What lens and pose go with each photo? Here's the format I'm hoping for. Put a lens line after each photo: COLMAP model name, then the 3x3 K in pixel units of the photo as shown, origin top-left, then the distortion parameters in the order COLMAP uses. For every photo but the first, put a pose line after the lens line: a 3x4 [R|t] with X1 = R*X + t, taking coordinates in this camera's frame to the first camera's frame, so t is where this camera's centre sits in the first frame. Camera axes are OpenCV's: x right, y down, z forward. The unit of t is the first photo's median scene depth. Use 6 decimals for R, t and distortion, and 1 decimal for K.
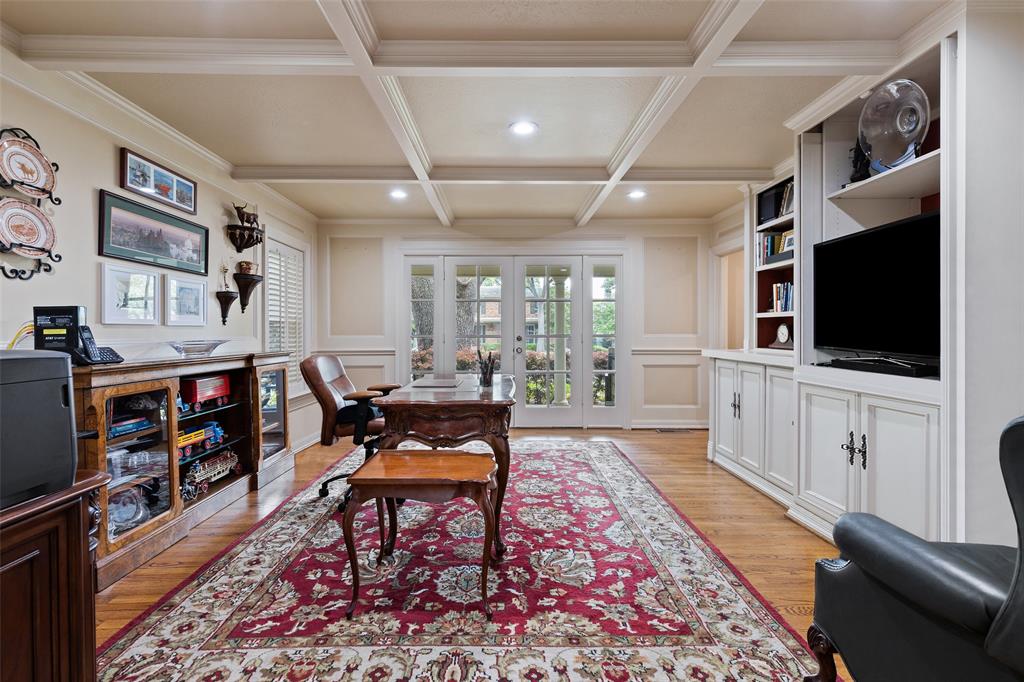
lens RADIAL K [[460.8, 0, 513.9], [0, 460.8, 332.6], [0, 0, 1]] dist [0.007468, -0.001264]
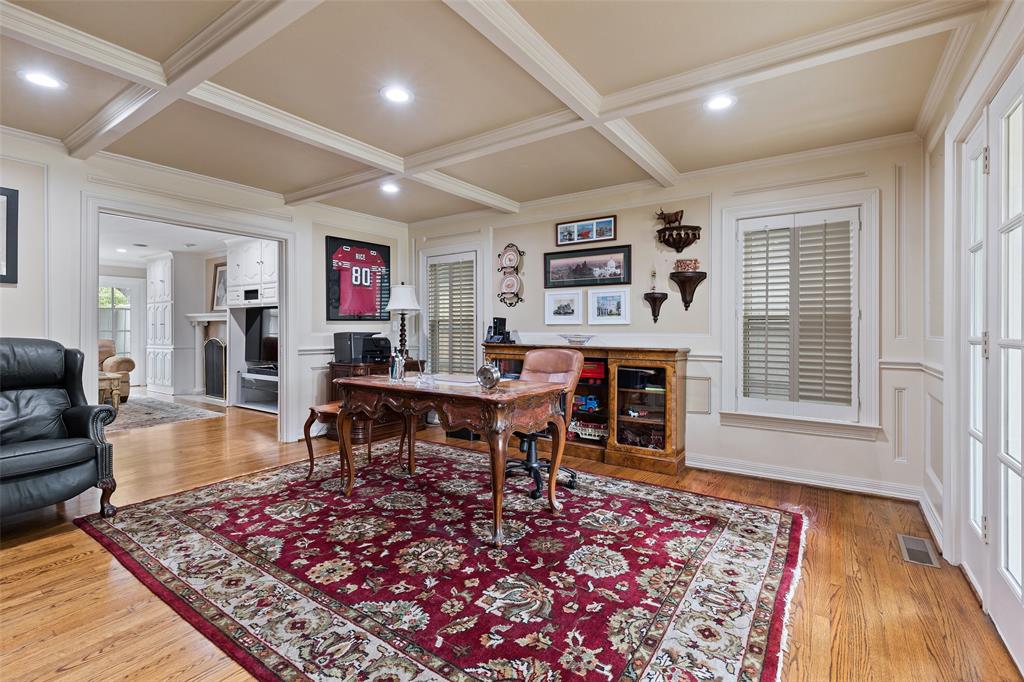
lens RADIAL K [[460.8, 0, 514.9], [0, 460.8, 333.3], [0, 0, 1]] dist [0.007468, -0.001264]
pose [[-0.579675, 0.007729, -0.814811, 0.634928], [-0.000209, 0.999954, 0.009634, -0.001873], [0.814847, 0.005755, -0.579647, 1.782280]]
